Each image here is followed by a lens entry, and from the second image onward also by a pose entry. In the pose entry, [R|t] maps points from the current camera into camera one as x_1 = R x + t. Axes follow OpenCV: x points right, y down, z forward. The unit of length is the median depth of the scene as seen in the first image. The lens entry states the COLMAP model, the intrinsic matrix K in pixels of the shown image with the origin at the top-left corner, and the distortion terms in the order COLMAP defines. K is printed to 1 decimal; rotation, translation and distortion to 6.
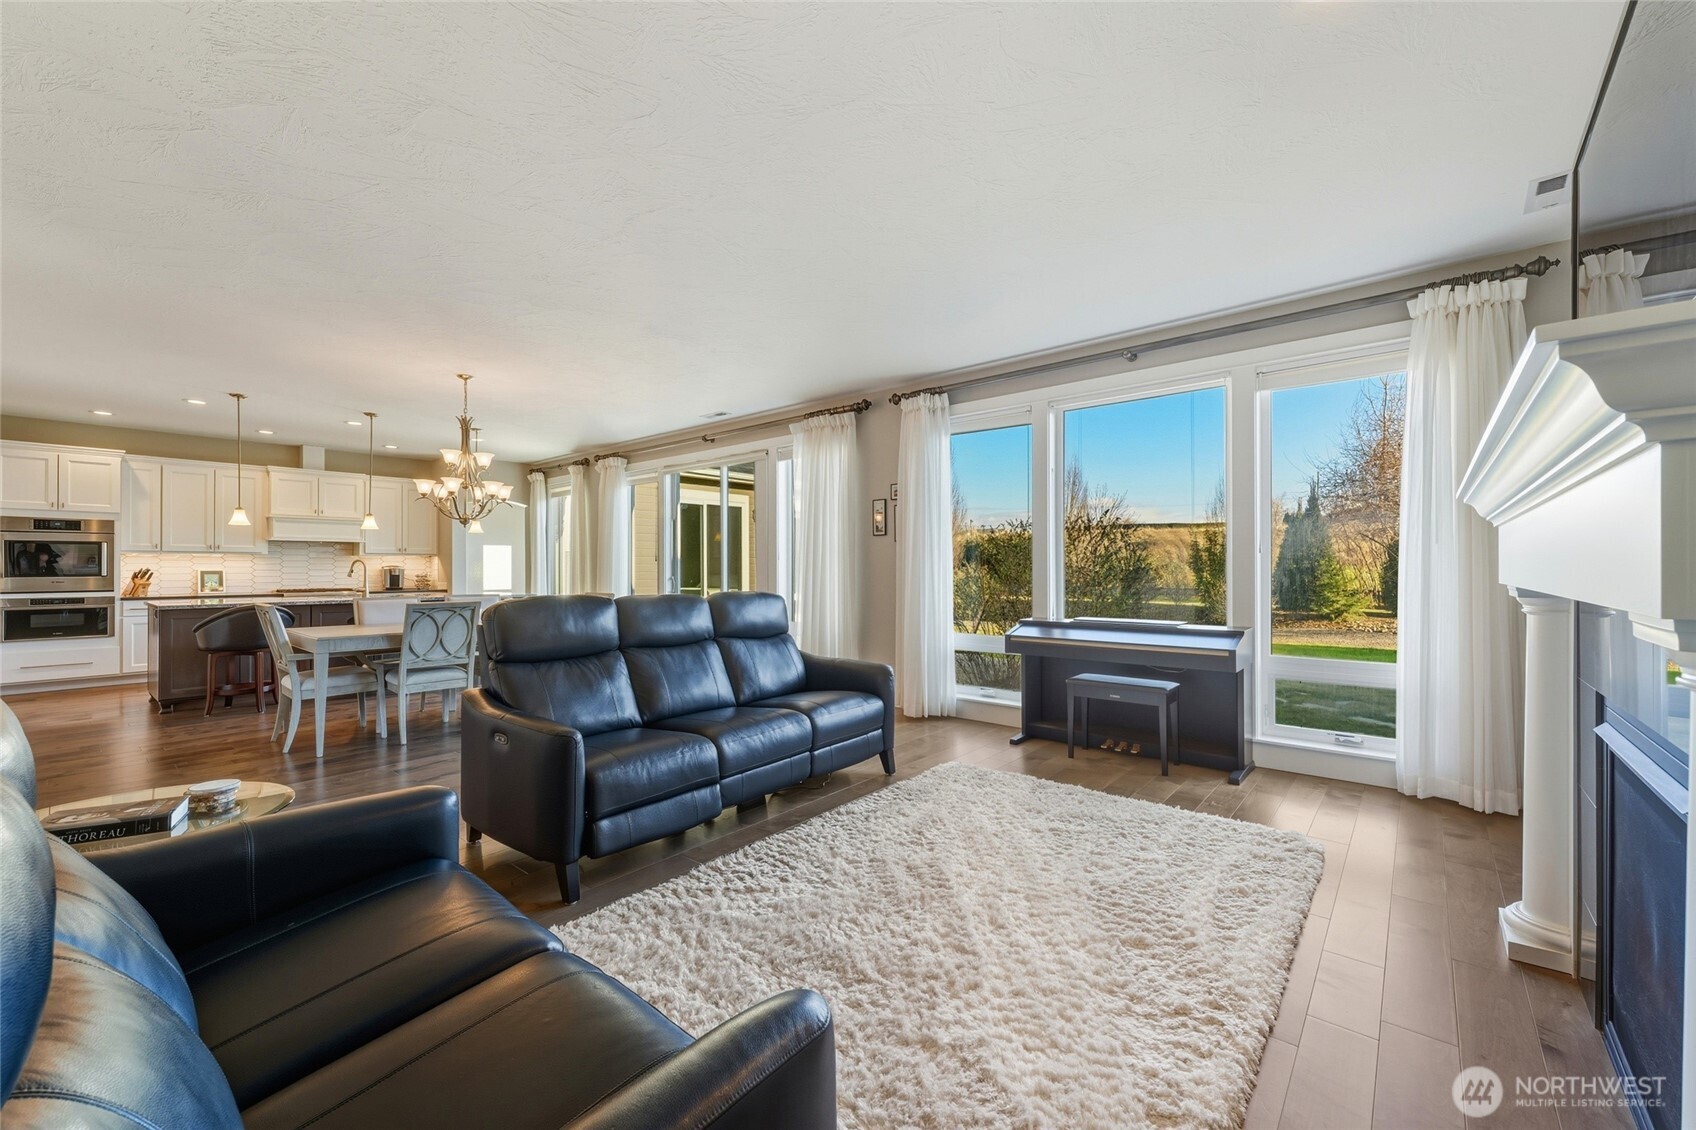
lens RADIAL K [[680.1, 0, 843.6], [0, 680.1, 567.1], [0, 0, 1]] dist [0.010999, 0.001152]
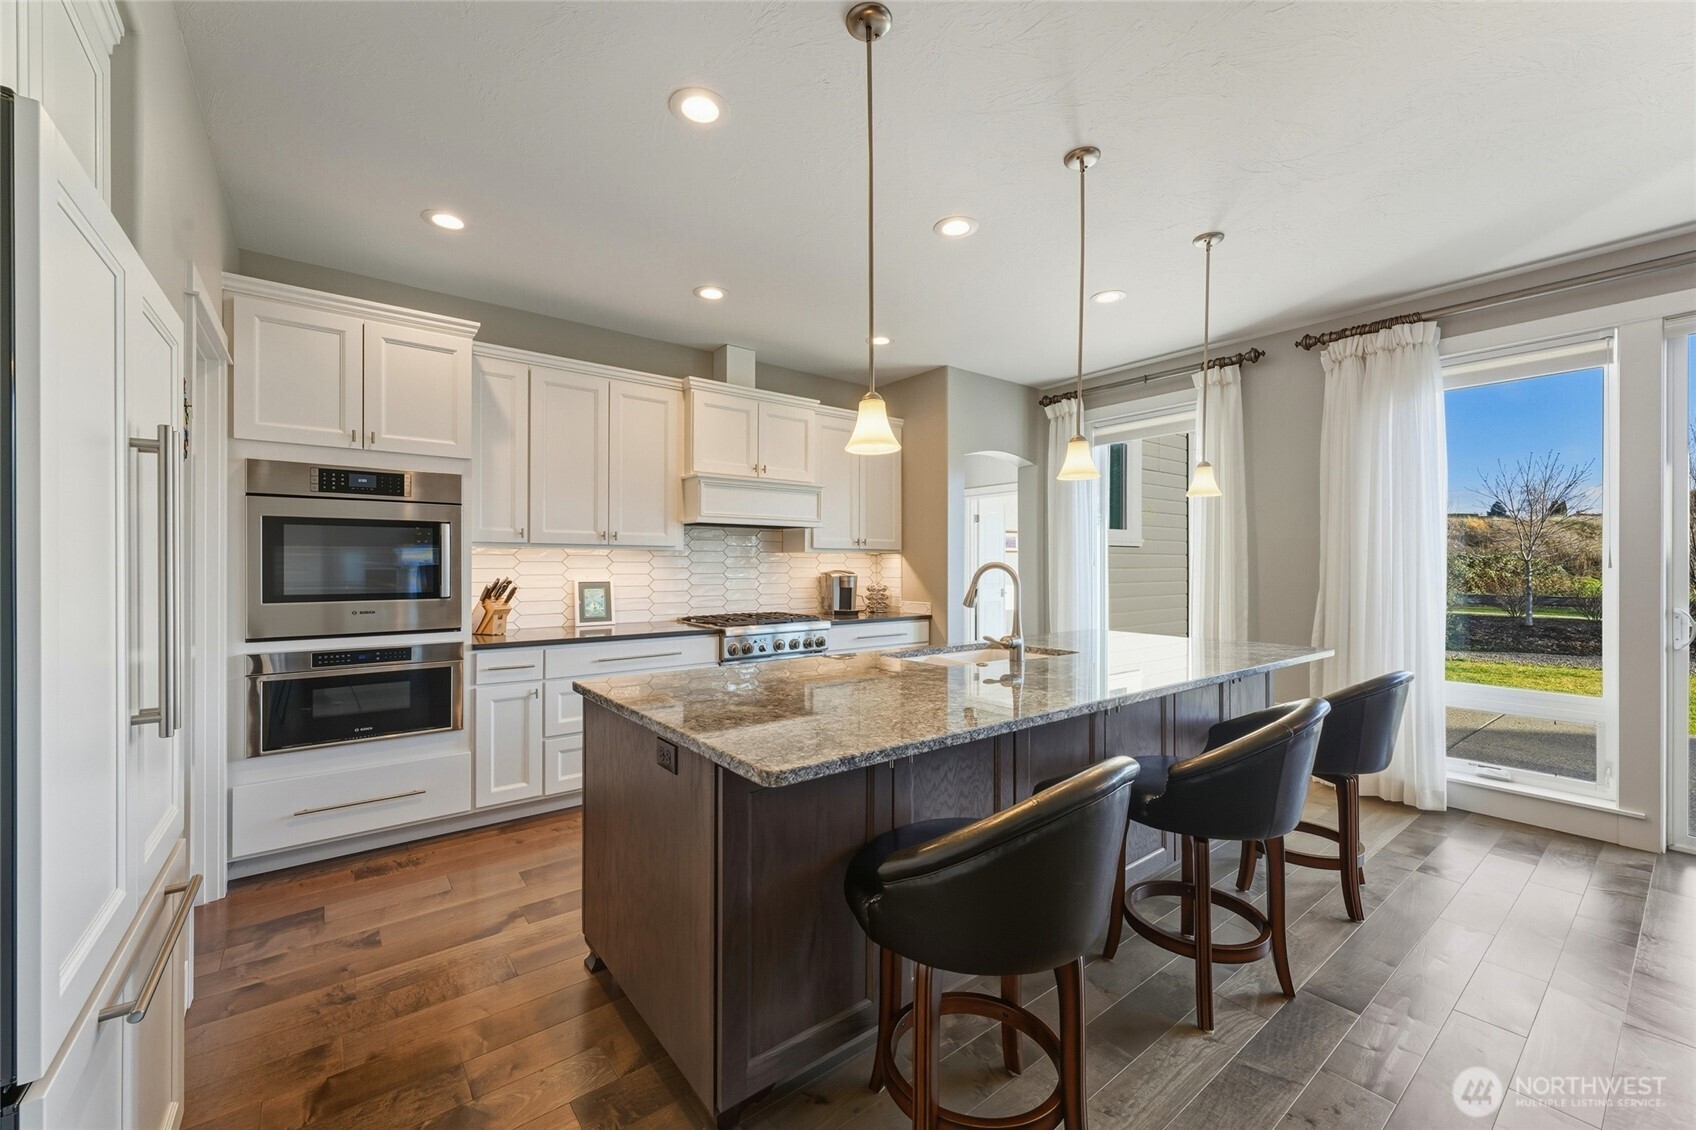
lens RADIAL K [[680.1, 0, 859.9], [0, 680.1, 566.8], [0, 0, 1]] dist [0.010999, 0.001152]
pose [[0.982177, 0.005101, -0.187890, -0.713327], [-0.004393, 0.999982, 0.004186, -0.009996], [0.187908, -0.003286, 0.982181, 0.605205]]
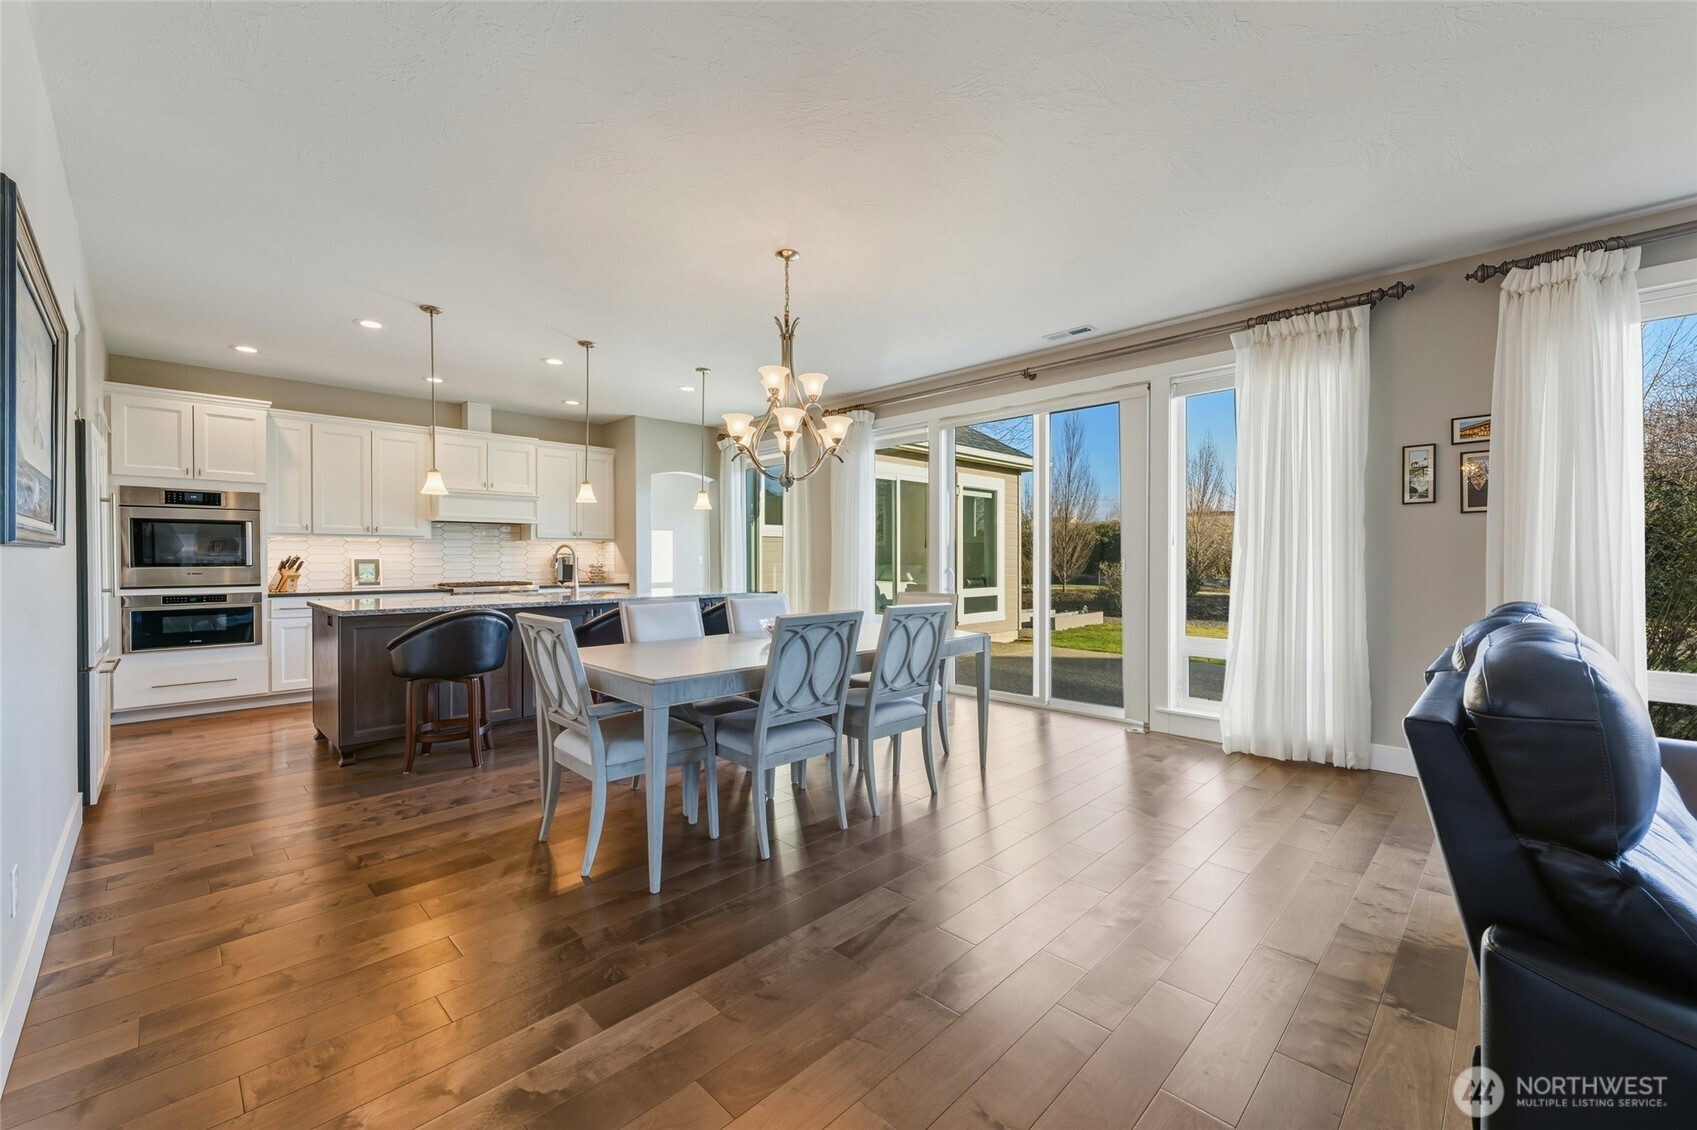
lens RADIAL K [[680.5, 0, 846.5], [0, 680.5, 564.2], [0, 0, 1]] dist [0.010999, 0.001152]
pose [[0.997370, 0.002004, -0.072451, -0.353749], [-0.001169, 0.999933, 0.011559, 0.001837], [0.072469, -0.011444, 0.997305, 0.287013]]
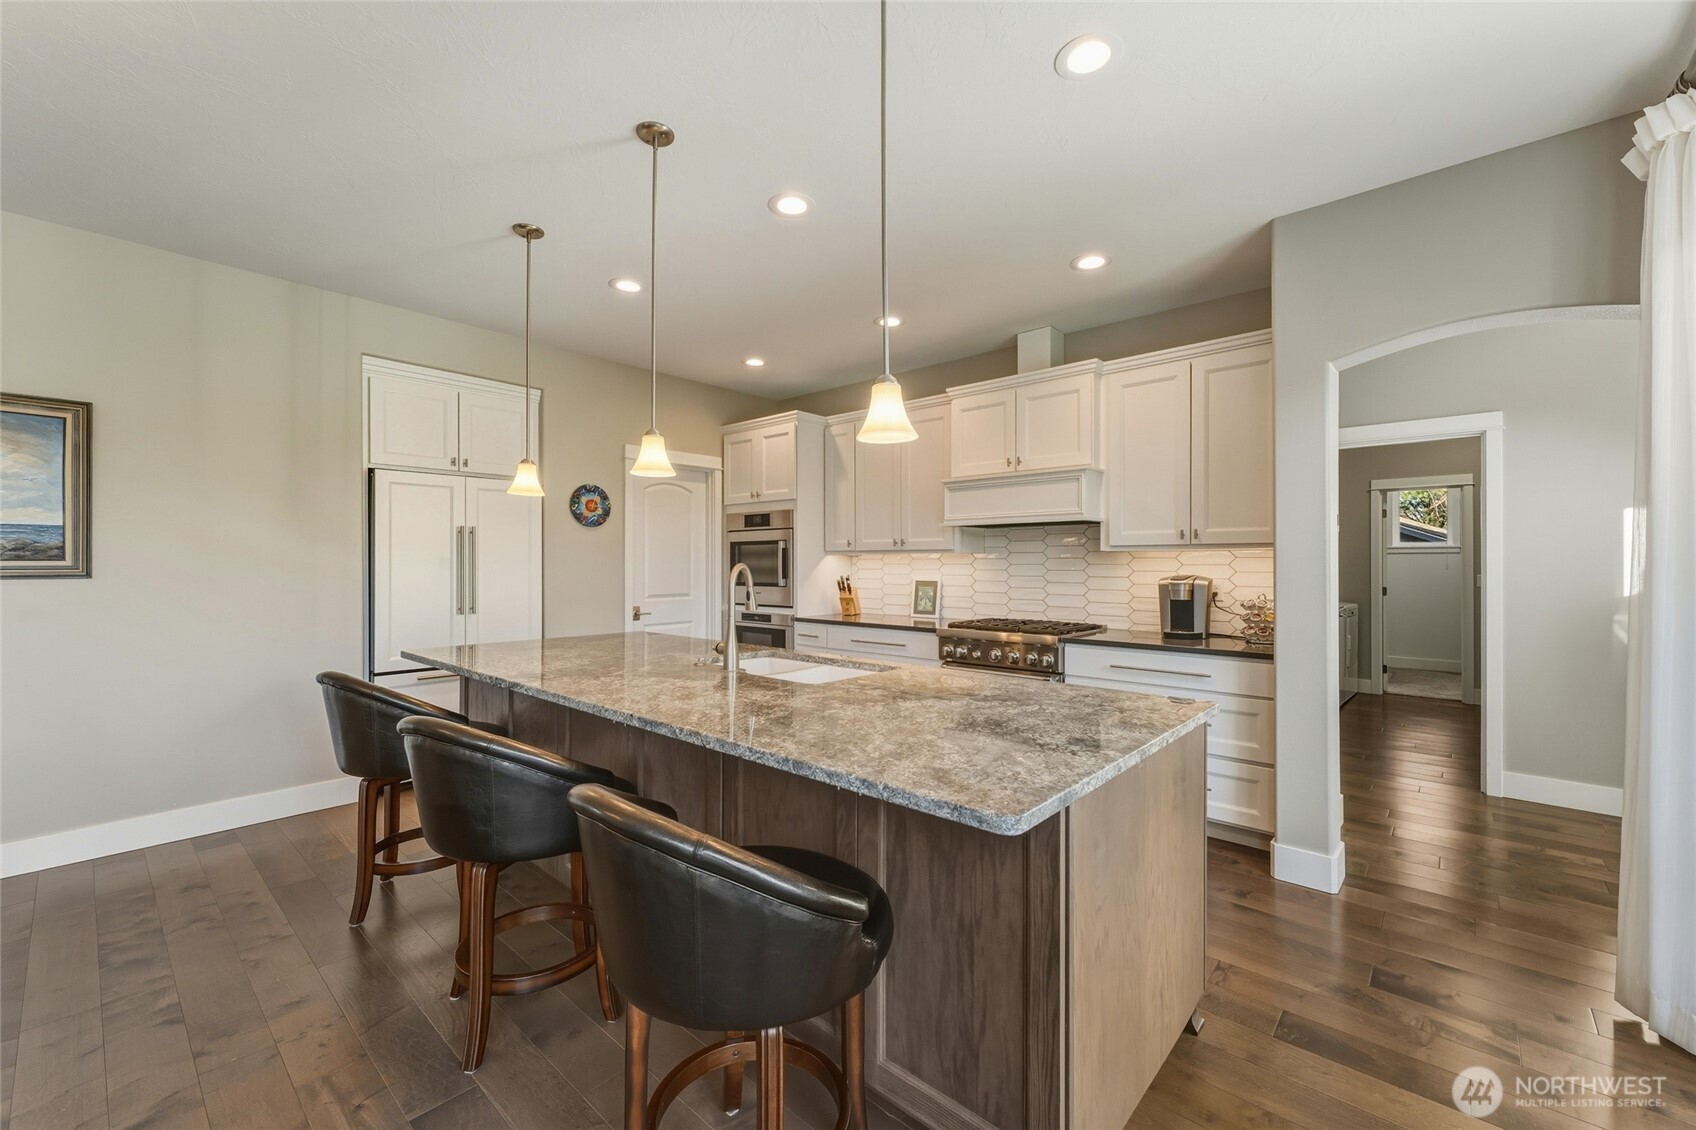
lens RADIAL K [[680.1, 0, 854.7], [0, 680.1, 564.2], [0, 0, 1]] dist [0.010999, 0.001152]
pose [[-0.023843, 0.002772, -0.999712, -0.347645], [-0.001936, 0.999994, 0.002819, -0.012600], [0.999714, 0.002002, -0.023837, 1.083752]]
